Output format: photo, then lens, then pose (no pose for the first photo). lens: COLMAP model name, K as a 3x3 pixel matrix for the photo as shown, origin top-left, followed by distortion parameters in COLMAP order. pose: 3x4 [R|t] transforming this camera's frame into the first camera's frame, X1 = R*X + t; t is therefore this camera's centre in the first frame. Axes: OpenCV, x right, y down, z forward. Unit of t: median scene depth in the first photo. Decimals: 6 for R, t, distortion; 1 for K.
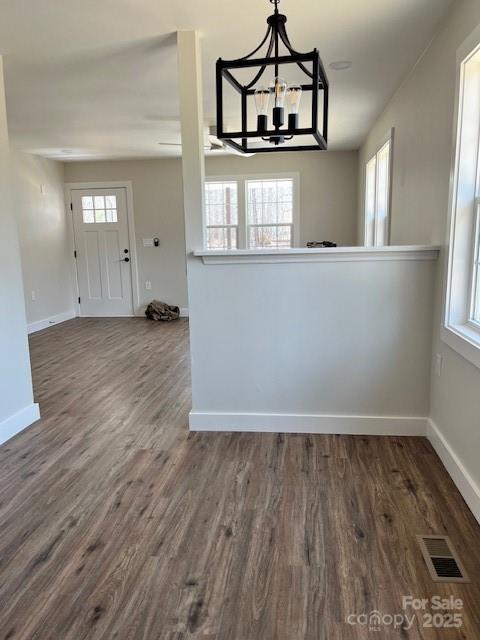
lens RADIAL K [[483.9, 0, 238.3], [0, 483.9, 319.6], [0, 0, 1]] dist [0.002802, -0.005275]
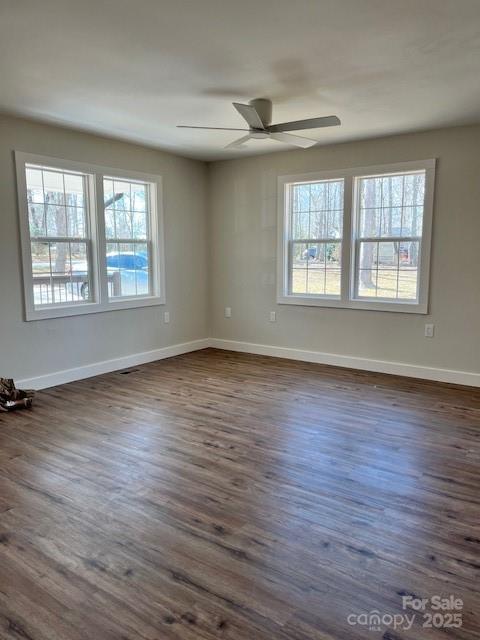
lens RADIAL K [[483.9, 0, 237.6], [0, 483.9, 320.7], [0, 0, 1]] dist [0.002802, -0.005275]
pose [[-0.473005, 0.165141, -0.865445, 0.738294], [-0.129922, 0.958465, 0.253899, -0.246671], [0.871428, 0.232535, -0.431903, 1.226442]]
